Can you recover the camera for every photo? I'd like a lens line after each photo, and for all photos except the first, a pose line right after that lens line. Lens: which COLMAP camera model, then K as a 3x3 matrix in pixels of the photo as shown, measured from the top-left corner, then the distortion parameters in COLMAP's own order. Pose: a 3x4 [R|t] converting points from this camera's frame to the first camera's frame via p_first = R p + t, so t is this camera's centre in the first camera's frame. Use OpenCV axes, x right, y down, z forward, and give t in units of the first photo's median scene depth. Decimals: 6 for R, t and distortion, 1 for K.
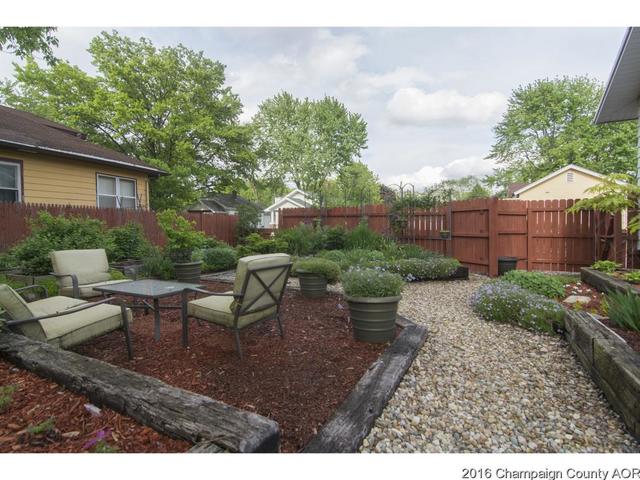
lens RADIAL K [[314.0, 0, 346.4], [0, 314.0, 243.6], [0, 0, 1]] dist [-0.000127, 0.000512]
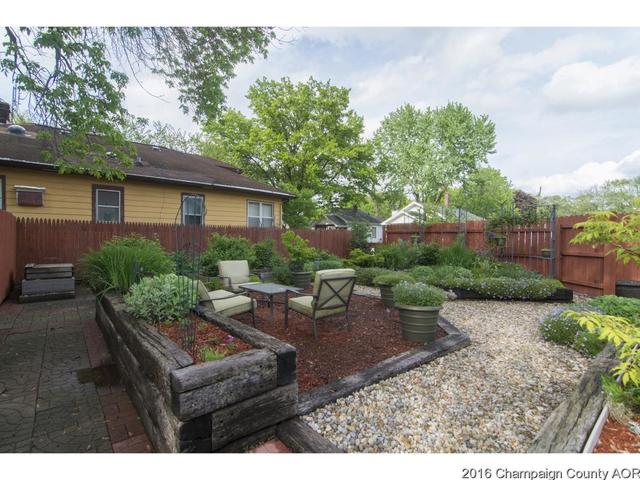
lens RADIAL K [[326.8, 0, 344.1], [0, 326.8, 247.5], [0, 0, 1]] dist [0.001892, 0.000650]
pose [[0.925294, 0.012909, -0.379030, 0.083426], [-0.022458, 0.999532, -0.020784, -0.008256], [0.378584, 0.027744, 0.925151, -0.088823]]
